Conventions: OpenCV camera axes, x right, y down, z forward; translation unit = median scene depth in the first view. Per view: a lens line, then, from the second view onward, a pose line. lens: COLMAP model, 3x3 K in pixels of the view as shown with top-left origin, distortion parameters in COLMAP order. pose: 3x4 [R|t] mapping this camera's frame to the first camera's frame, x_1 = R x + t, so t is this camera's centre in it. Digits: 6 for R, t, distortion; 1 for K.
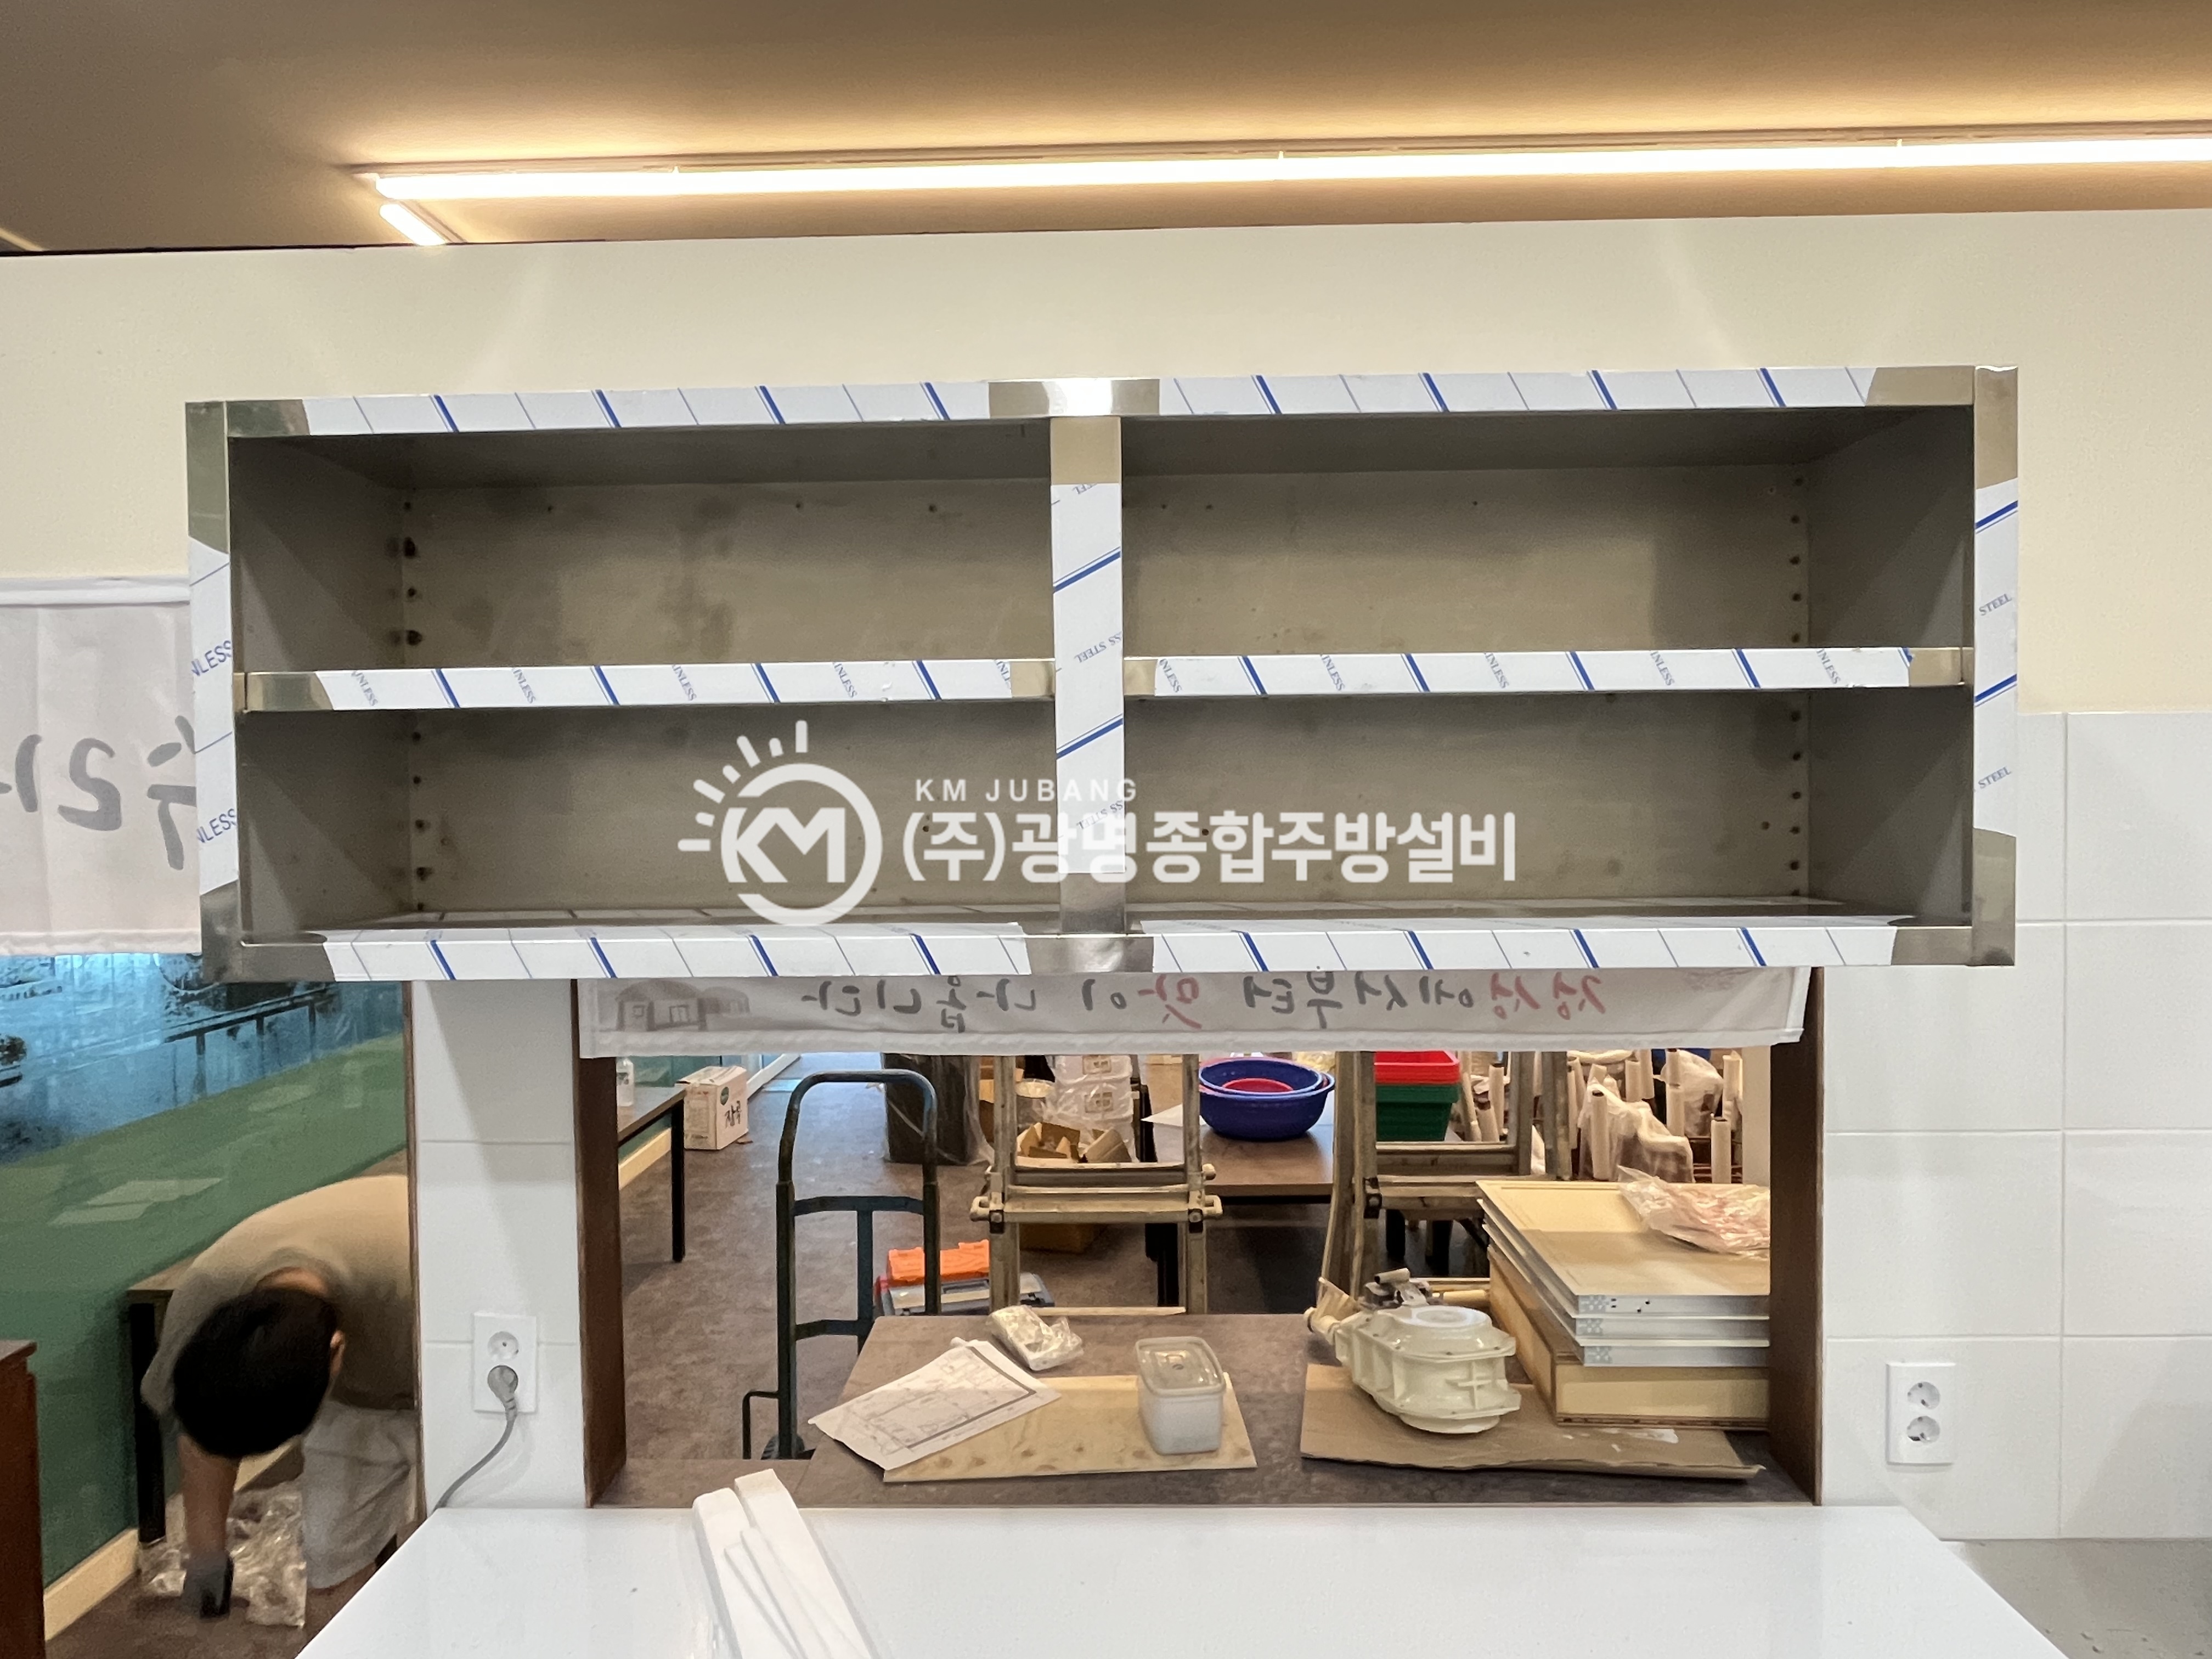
lens RADIAL K [[1251.5, 0, 1107.6], [0, 1251.5, 820.2], [0, 0, 1]] dist [0.000077, -0.001371]
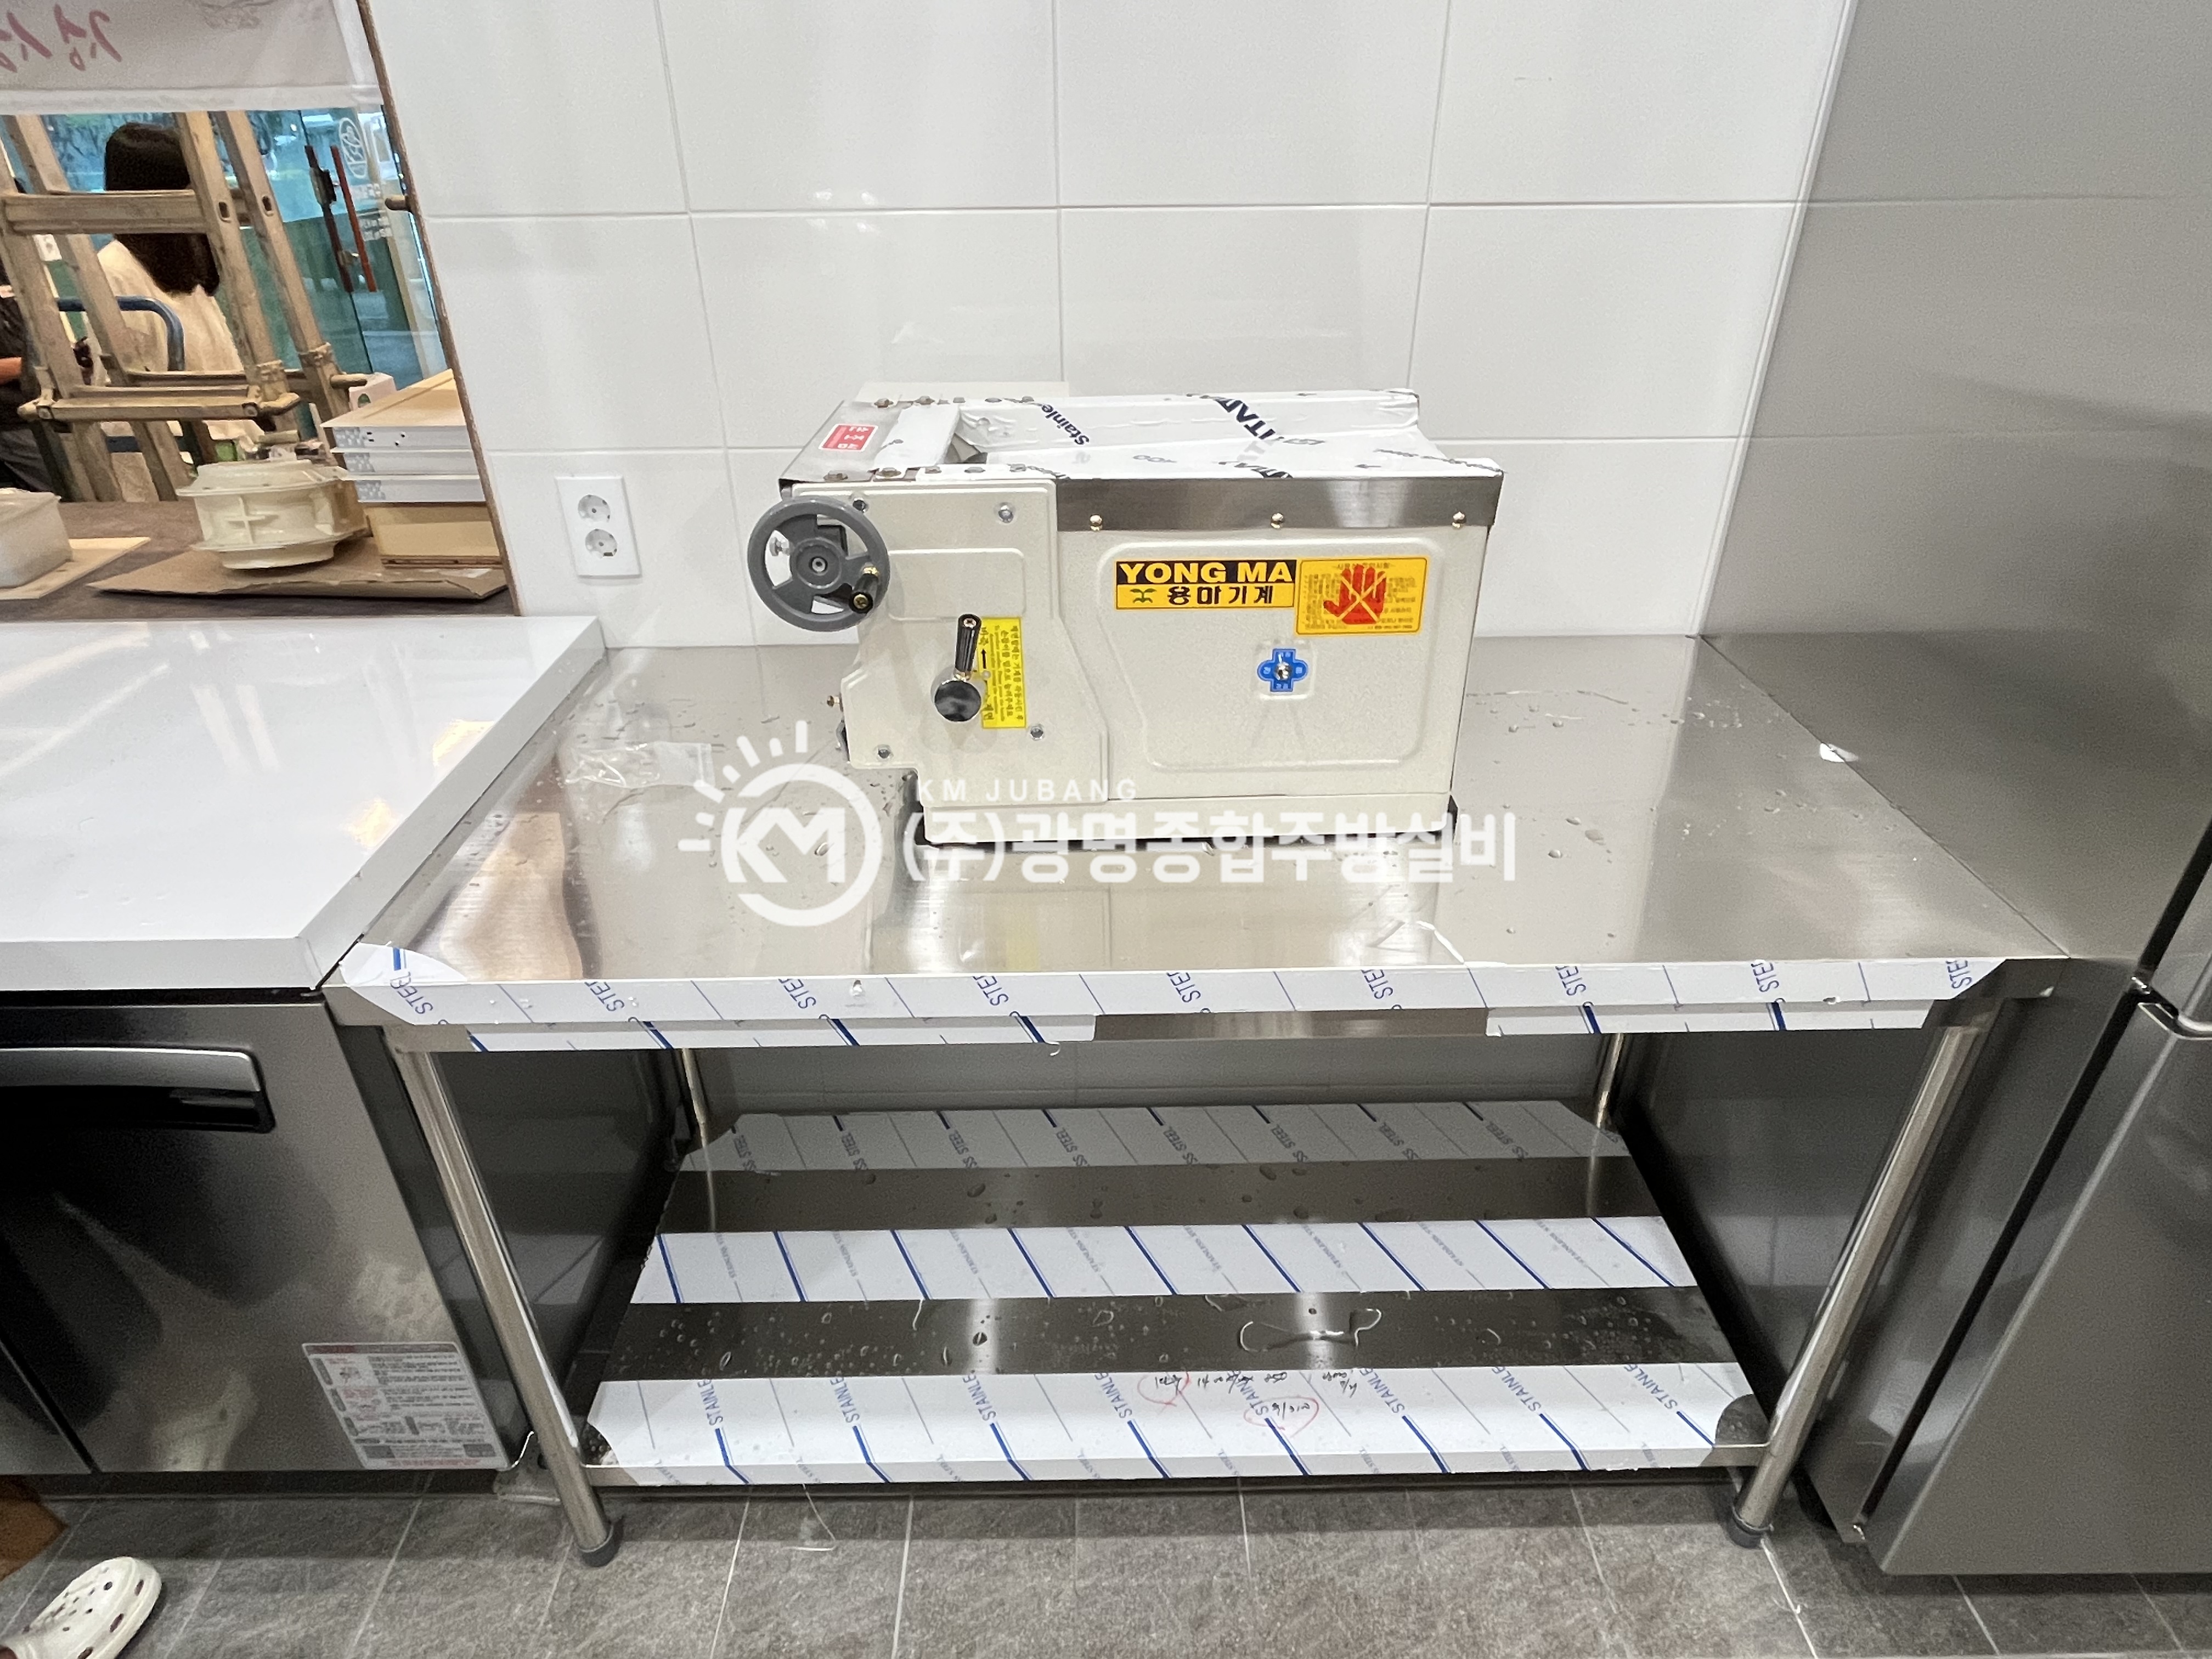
lens RADIAL K [[1251.5, 0, 1108.5], [0, 1251.5, 814.5], [0, 0, 1]] dist [0.000077, -0.001371]
pose [[0.999424, -0.014443, 0.030713, 0.955444], [-0.001804, 0.881047, 0.473026, 0.186769], [-0.033891, -0.472809, 0.880513, -0.011487]]
